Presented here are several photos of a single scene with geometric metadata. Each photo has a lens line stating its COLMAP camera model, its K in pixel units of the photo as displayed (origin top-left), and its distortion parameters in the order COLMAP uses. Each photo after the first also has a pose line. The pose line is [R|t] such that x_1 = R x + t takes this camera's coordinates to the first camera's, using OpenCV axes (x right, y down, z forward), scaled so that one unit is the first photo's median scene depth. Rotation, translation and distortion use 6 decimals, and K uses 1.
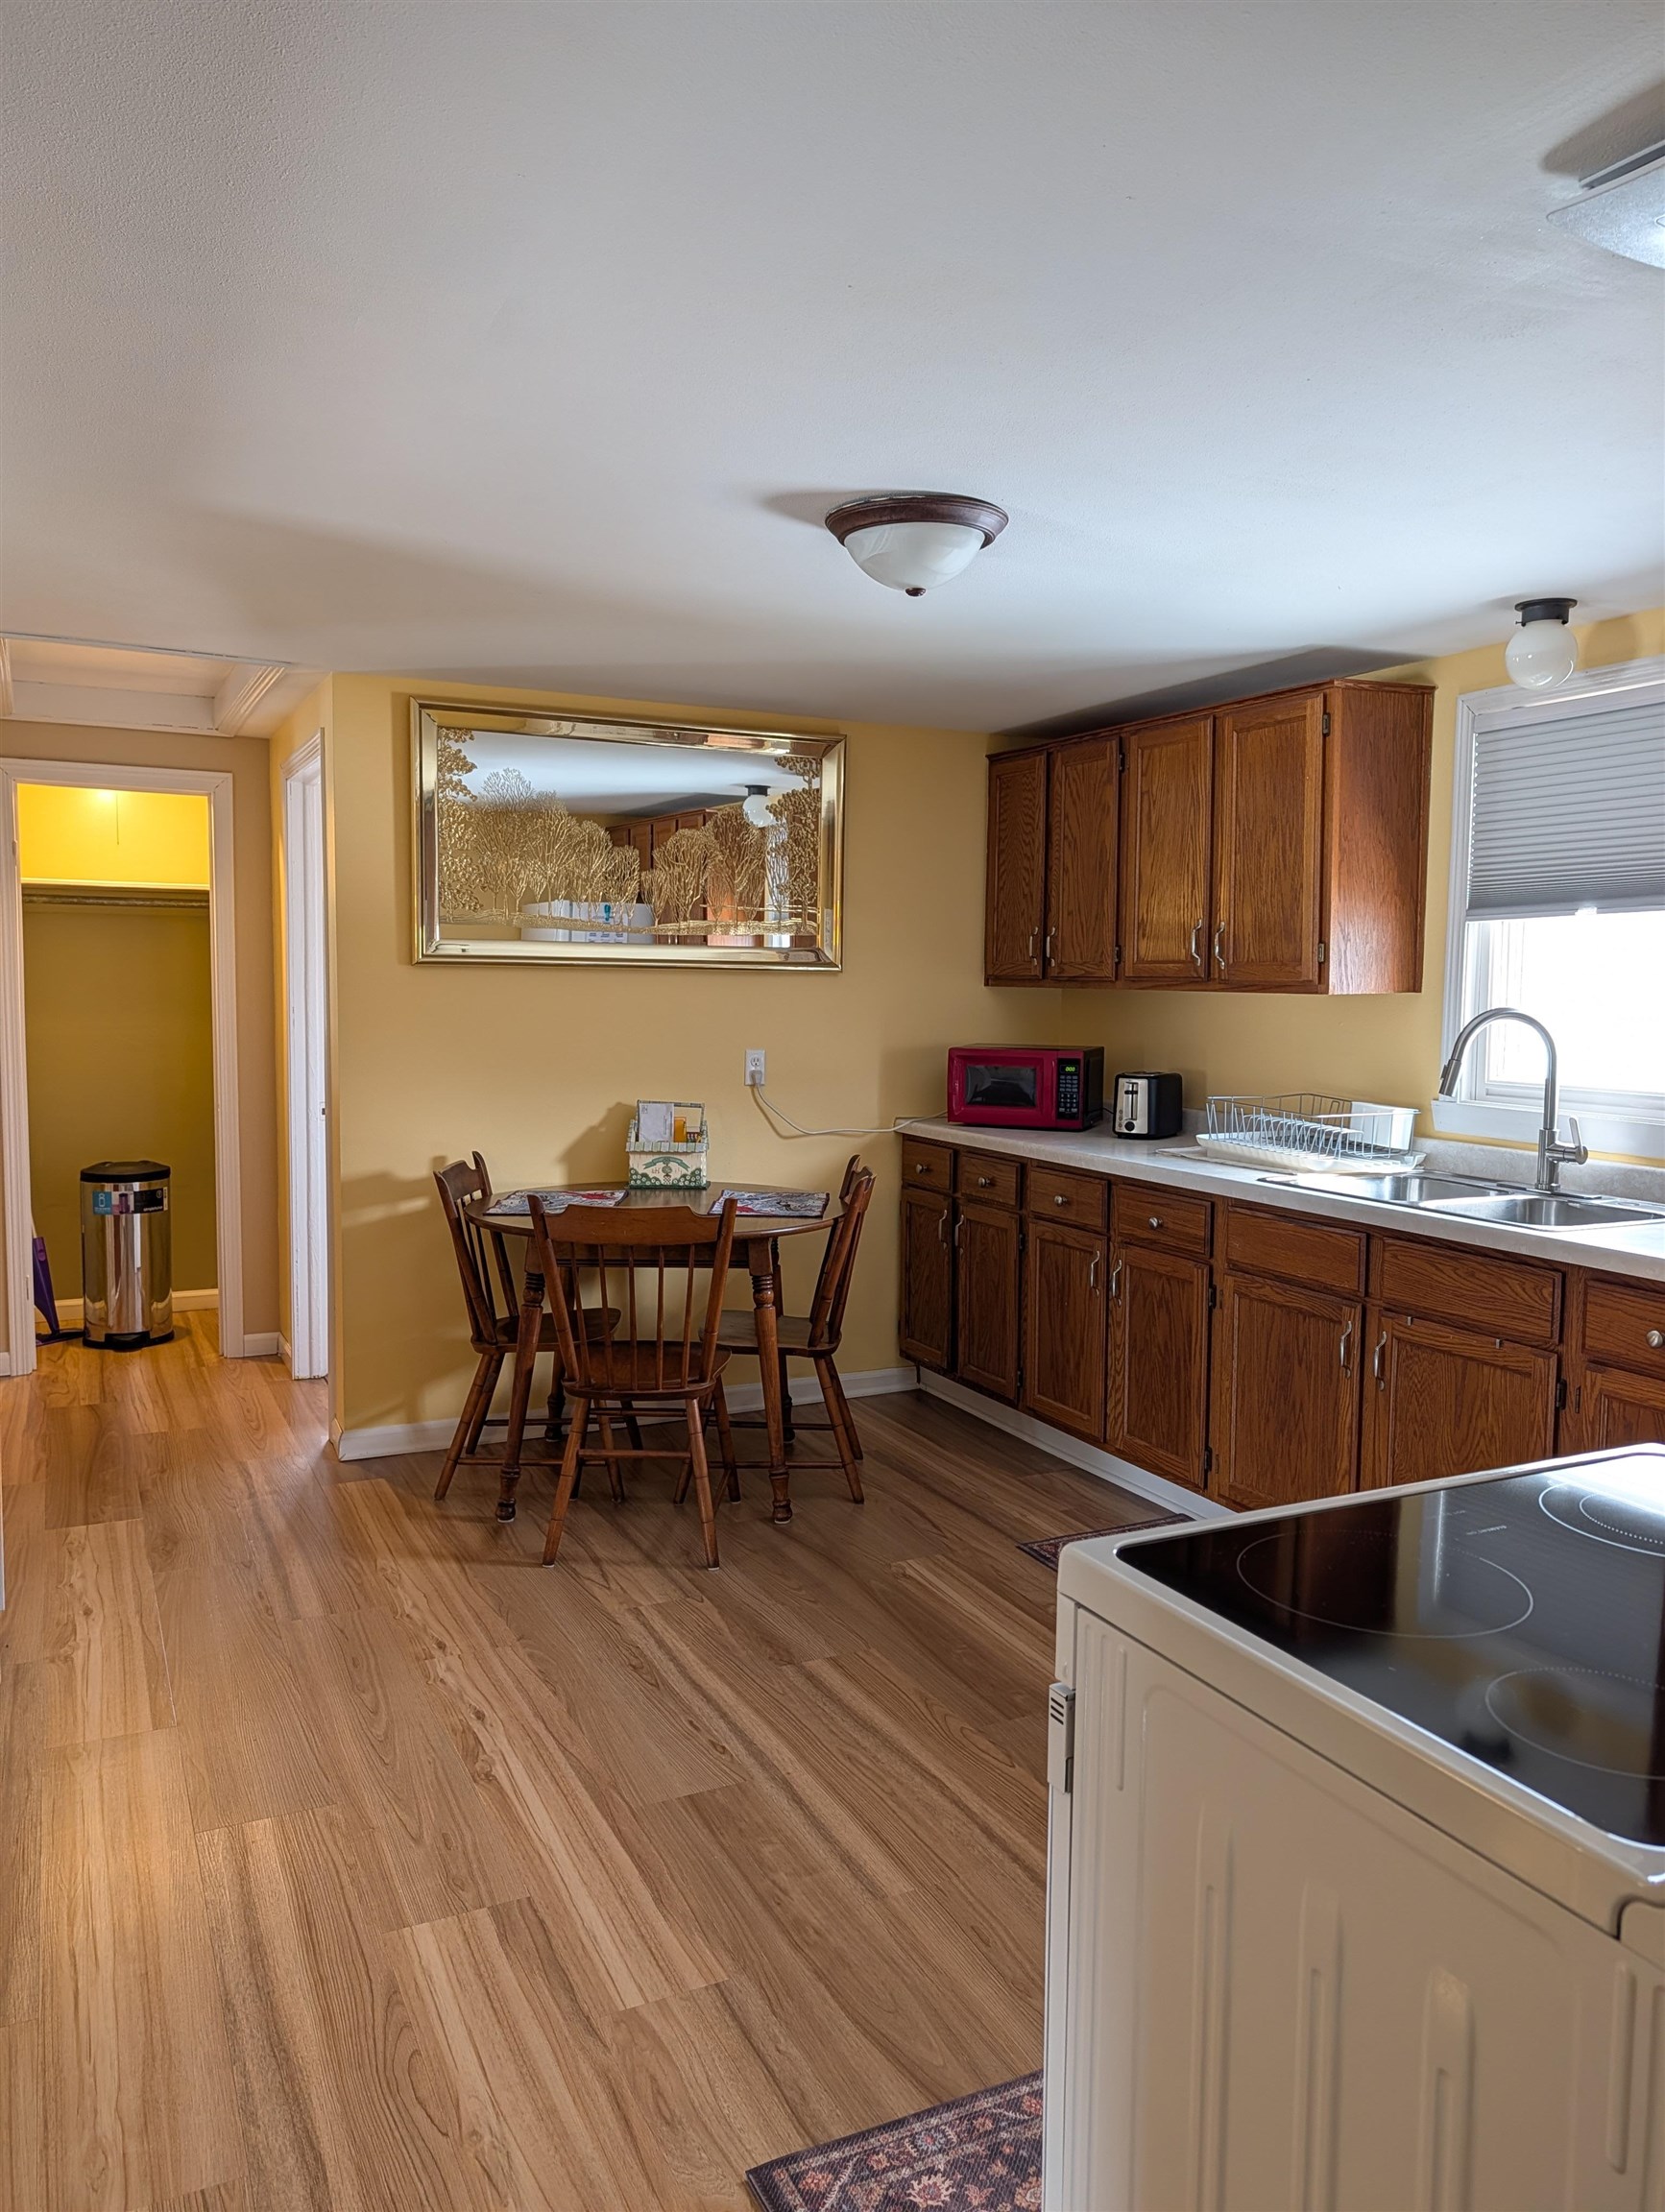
lens RADIAL K [[1564.4, 0, 855.3], [0, 1564.4, 1138.9], [0, 0, 1]] dist [0.016375, -0.024288]
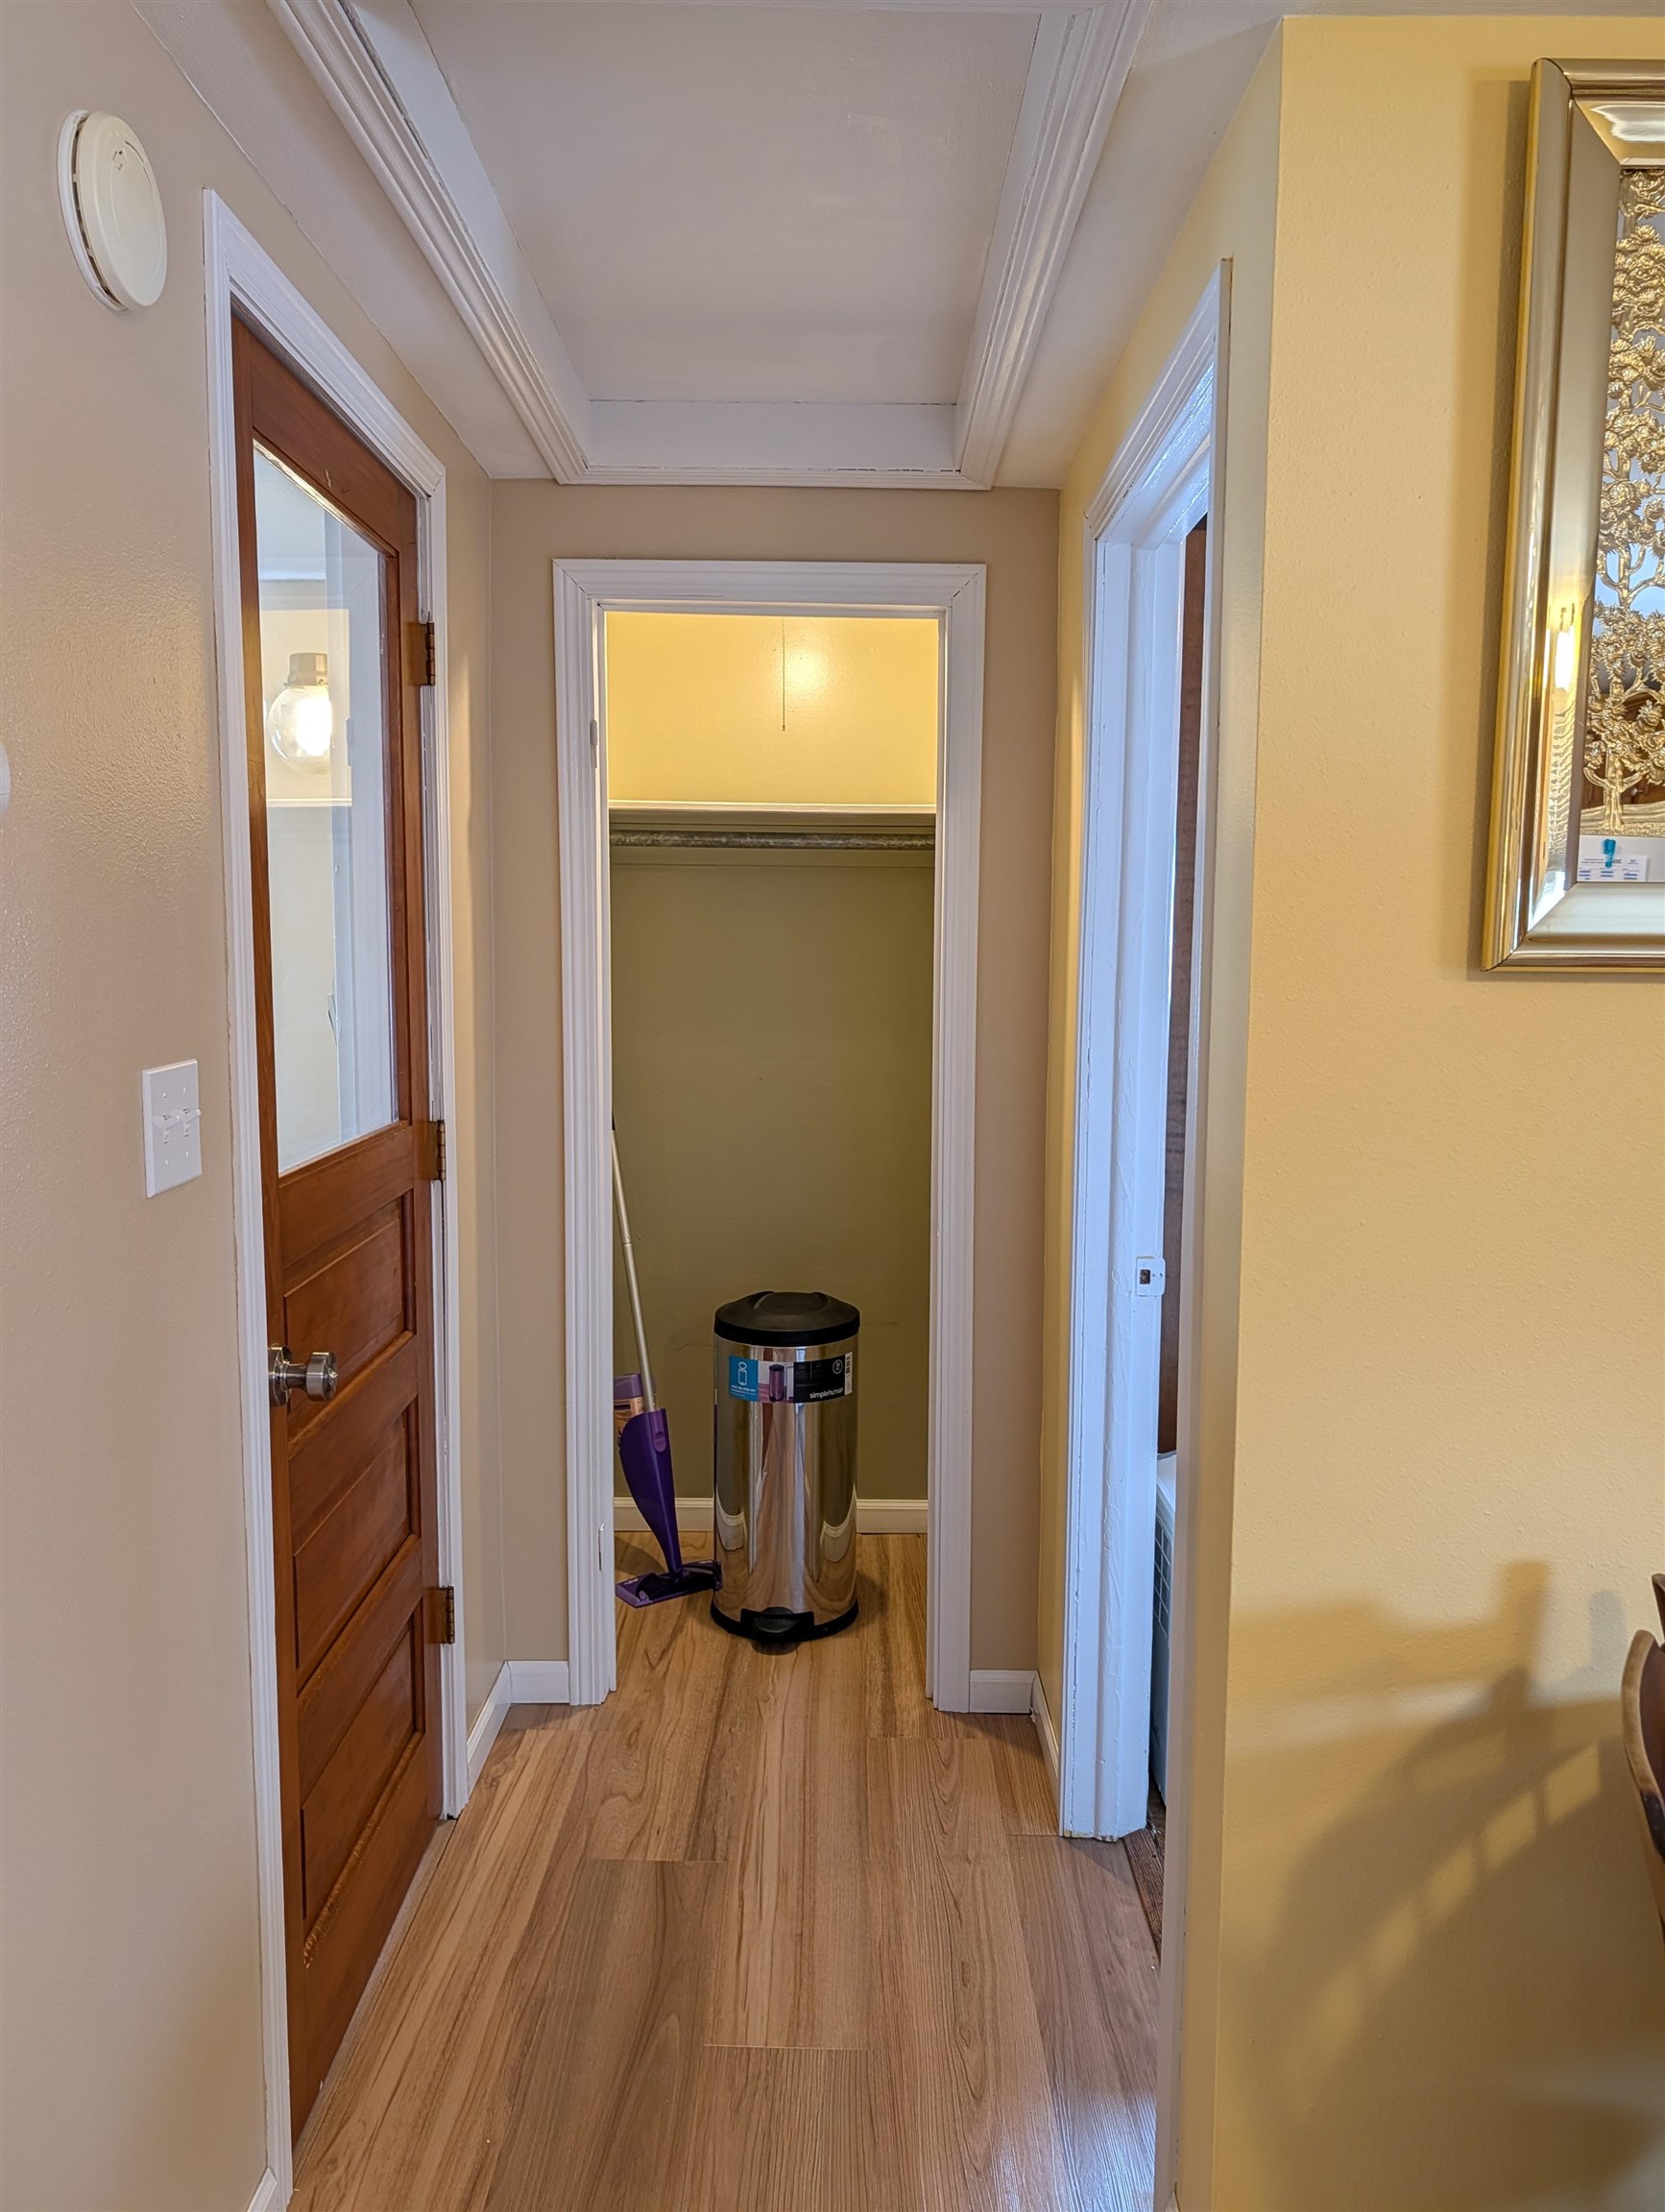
lens RADIAL K [[1564.4, 0, 839.5], [0, 1564.4, 1112.1], [0, 0, 1]] dist [0.016375, -0.024288]
pose [[0.886694, 0.042873, -0.460365, -0.314214], [-0.032715, 0.999014, 0.030024, -0.113830], [0.461198, -0.011562, 0.887222, 0.830954]]
